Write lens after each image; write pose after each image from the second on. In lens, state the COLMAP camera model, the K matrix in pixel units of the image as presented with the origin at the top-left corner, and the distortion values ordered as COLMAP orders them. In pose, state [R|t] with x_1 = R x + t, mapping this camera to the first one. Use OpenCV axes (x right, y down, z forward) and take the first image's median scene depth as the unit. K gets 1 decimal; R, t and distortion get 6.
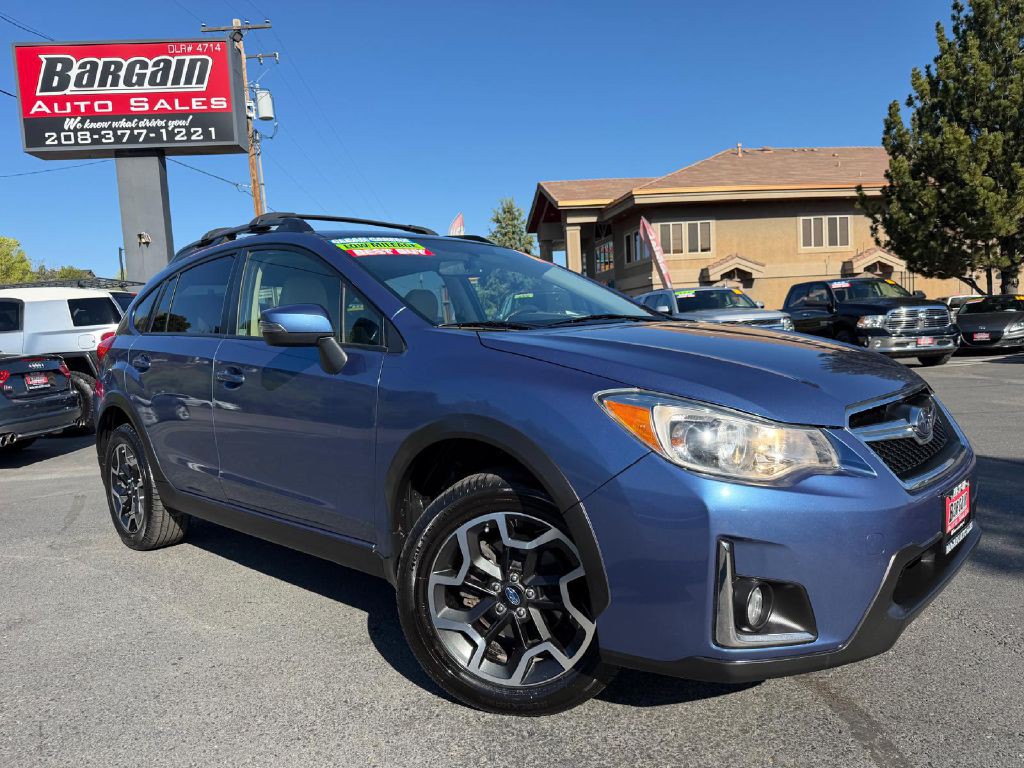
lens RADIAL K [[747.4, 0, 512.8], [0, 747.4, 386.7], [0, 0, 1]] dist [0.014376, -0.017279]
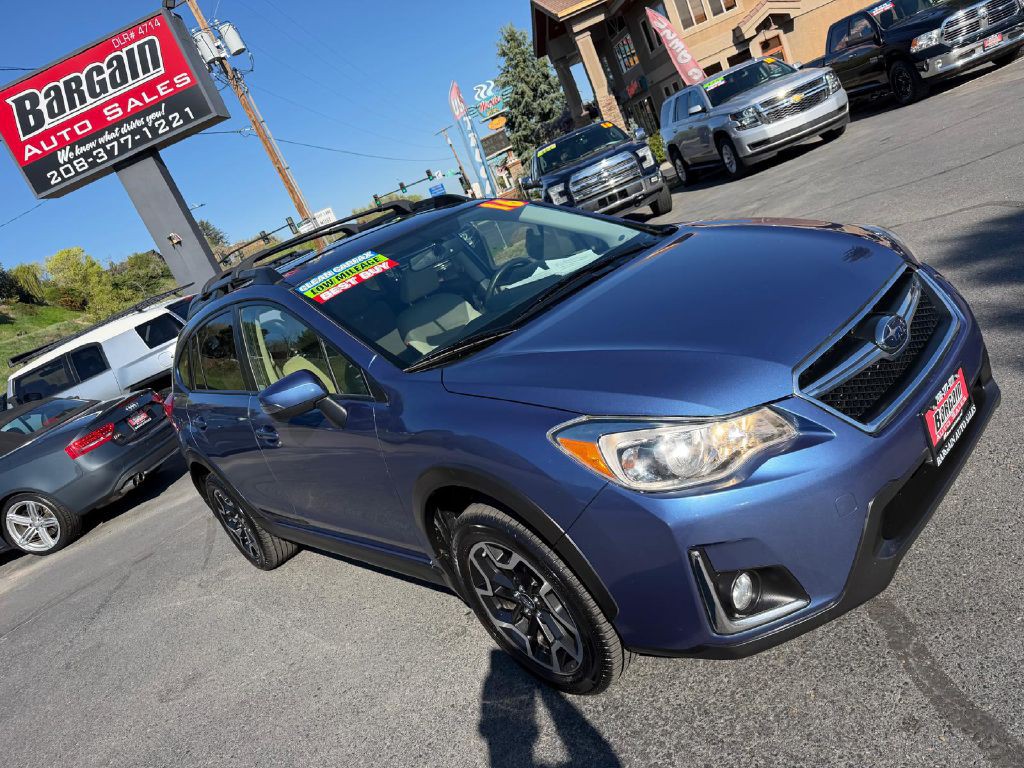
lens RADIAL K [[747.4, 0, 514.6], [0, 747.4, 392.6], [0, 0, 1]] dist [0.014376, -0.017279]
pose [[0.937227, -0.309766, -0.160160, 0.042700], [0.337355, 0.921698, 0.191480, -0.045060], [0.088305, -0.233491, 0.968341, 0.000947]]
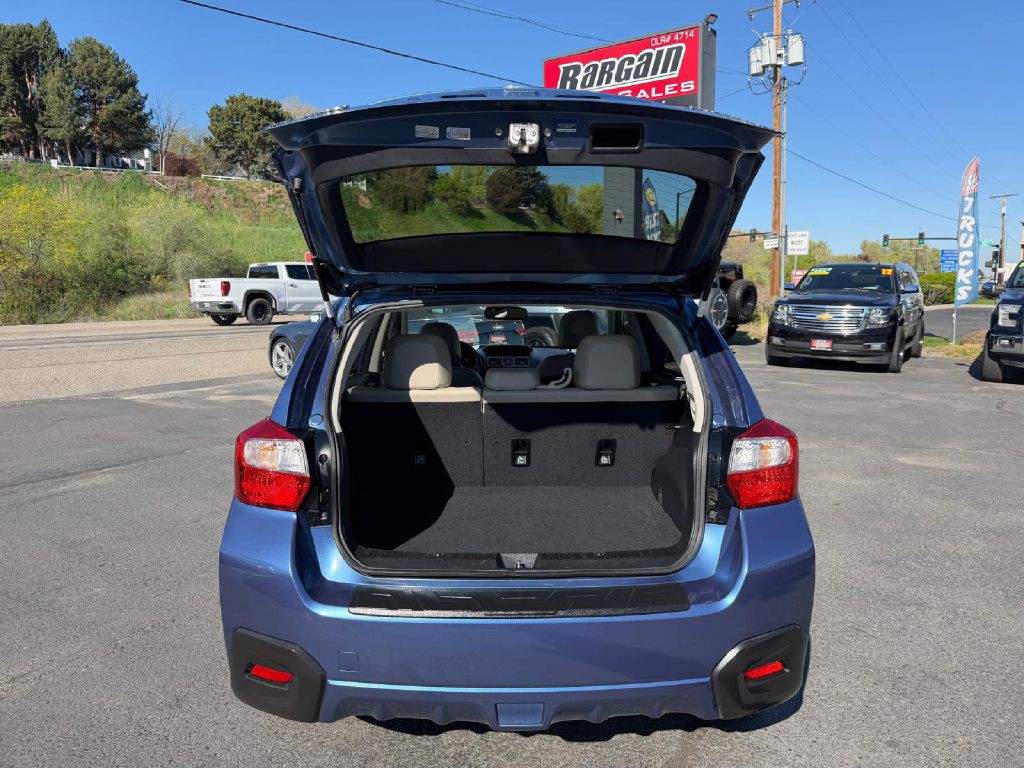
lens RADIAL K [[747.4, 0, 508.1], [0, 747.4, 383.8], [0, 0, 1]] dist [0.014376, -0.017279]
pose [[0.748379, 0.131893, -0.650026, 0.176843], [-0.076470, 0.990652, 0.112968, -0.053758], [0.658849, -0.034836, 0.751469, -0.003896]]
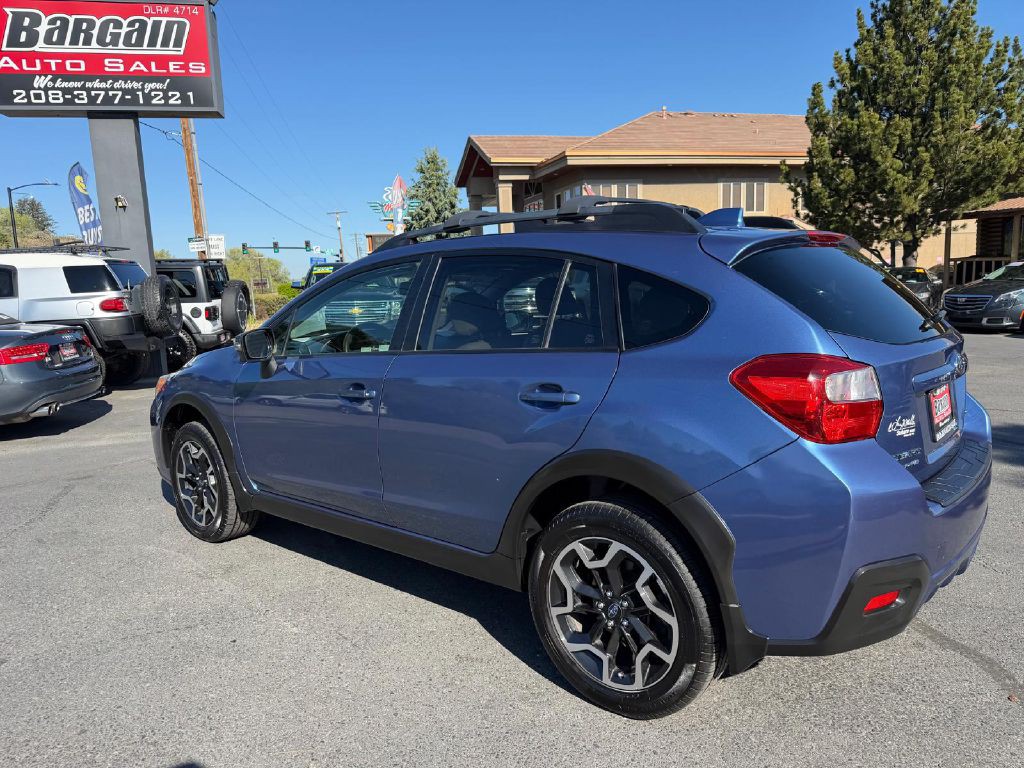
lens RADIAL K [[747.4, 0, 517.1], [0, 747.4, 387.5], [0, 0, 1]] dist [0.014376, -0.017279]
pose [[0.992479, -0.000573, 0.122412, -0.090499], [-0.007612, 0.997765, 0.066386, -0.021097], [-0.122176, -0.066819, 0.990257, -0.074352]]
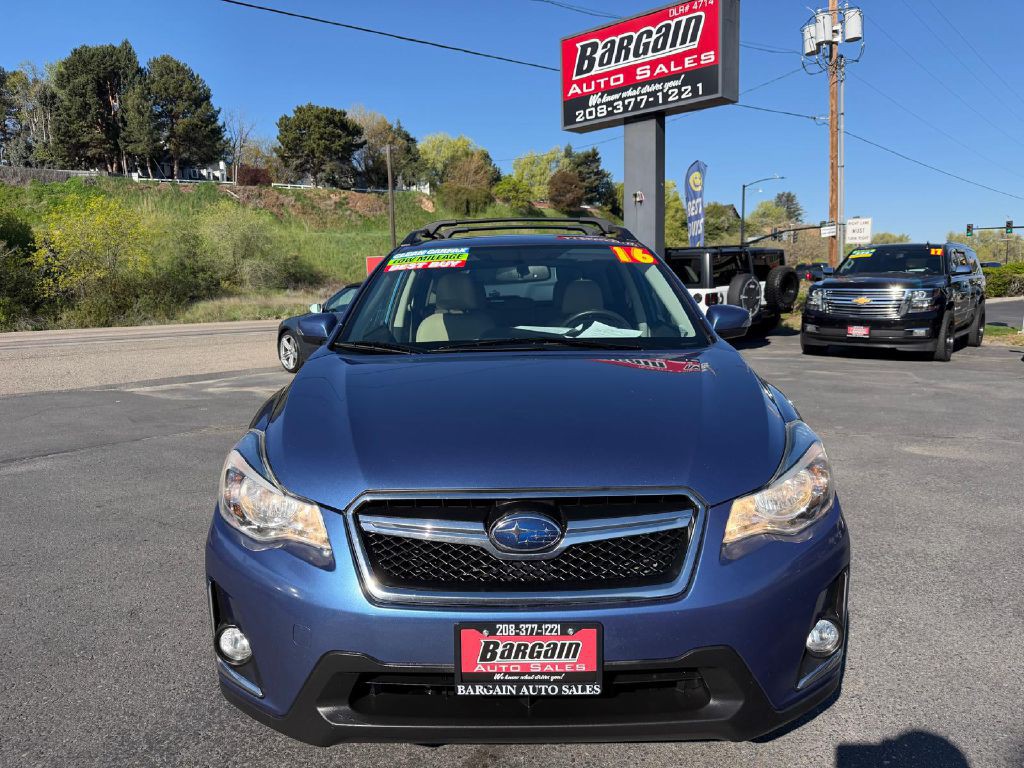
lens RADIAL K [[747.4, 0, 508.4], [0, 747.4, 385.1], [0, 0, 1]] dist [0.014376, -0.017279]
pose [[0.683414, 0.126916, -0.718914, 0.212329], [-0.060779, 0.991245, 0.117215, -0.039332], [0.727496, -0.036411, 0.685145, 0.088180]]
